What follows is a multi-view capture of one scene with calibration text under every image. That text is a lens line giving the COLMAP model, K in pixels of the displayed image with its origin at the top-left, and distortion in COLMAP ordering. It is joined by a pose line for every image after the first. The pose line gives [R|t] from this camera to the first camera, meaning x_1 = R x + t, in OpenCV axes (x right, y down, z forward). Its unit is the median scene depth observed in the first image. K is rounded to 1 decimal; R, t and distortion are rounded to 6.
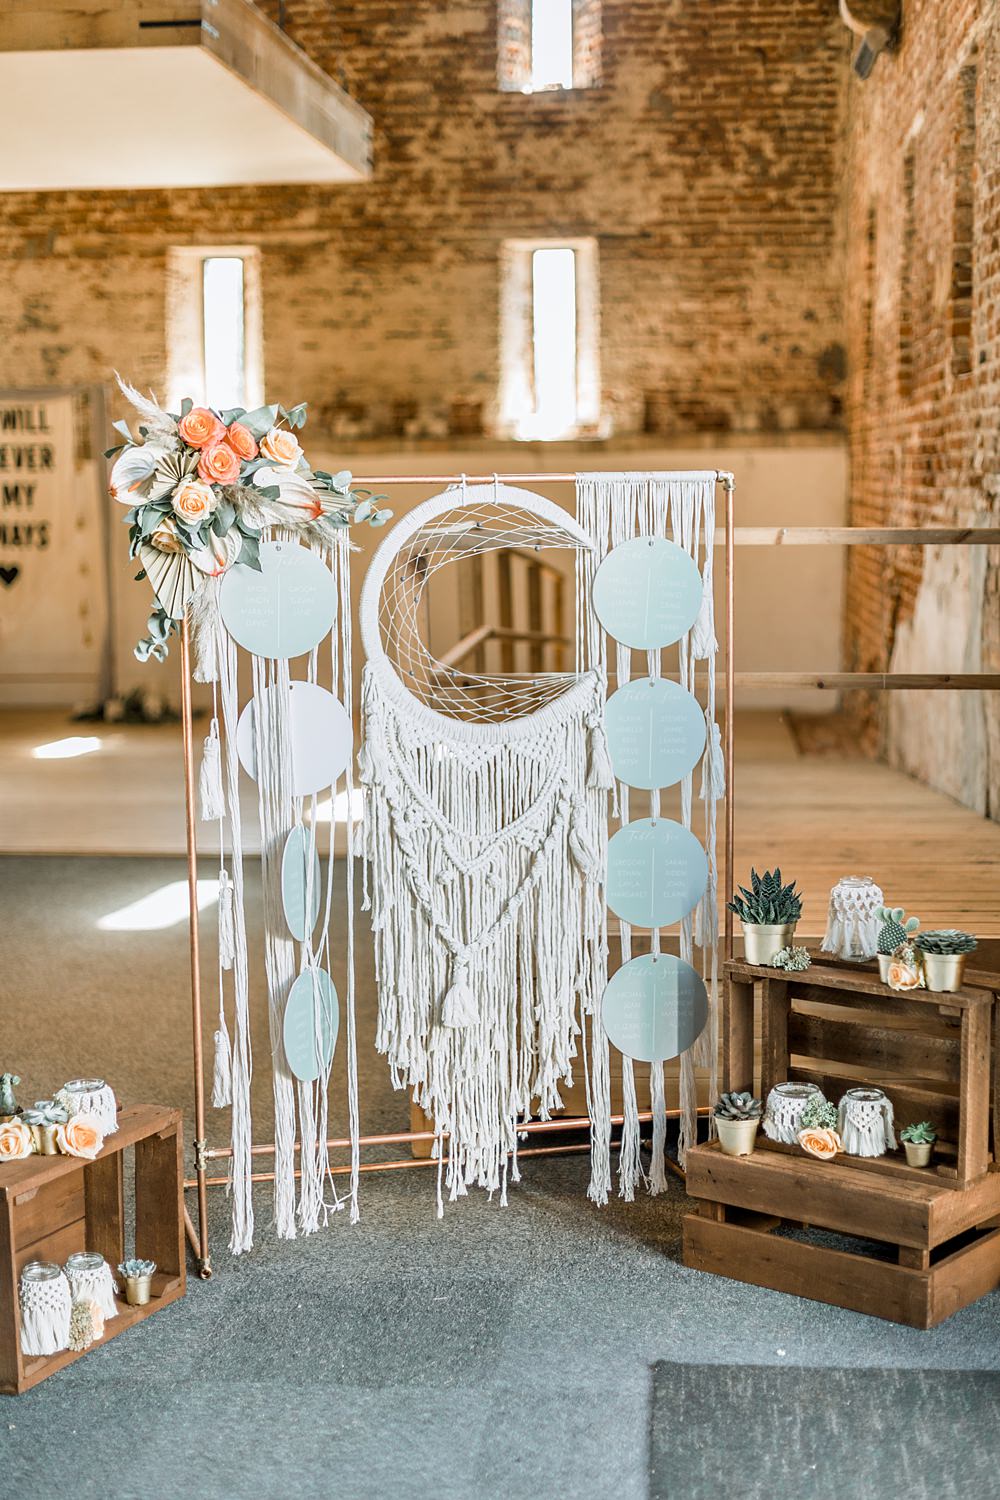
lens RADIAL K [[2240.4, 0, 500.3], [0, 2240.4, 748.2], [0, 0, 1]] dist [0.009009, 0.000000]
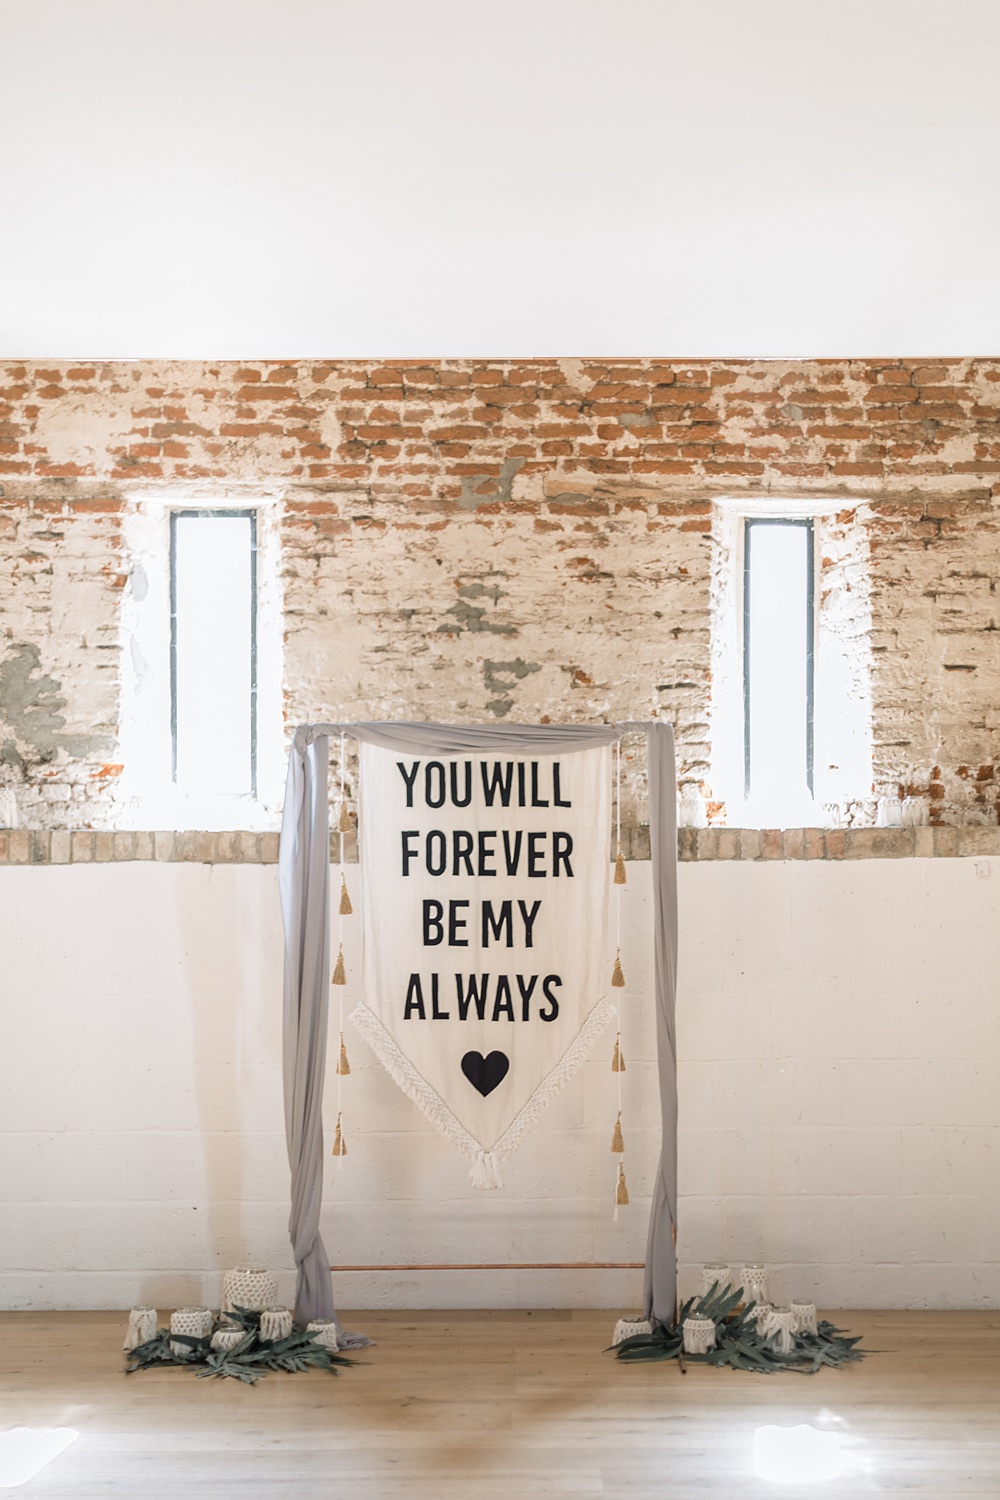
lens RADIAL K [[2240.4, 0, 499.7], [0, 2240.4, 752.9], [0, 0, 1]] dist [0.009009, 0.000000]
pose [[0.992648, 0.012926, 0.120346, -0.270673], [0.008312, 0.984655, -0.174315, -0.057329], [-0.120752, 0.174034, 0.977308, 0.450999]]
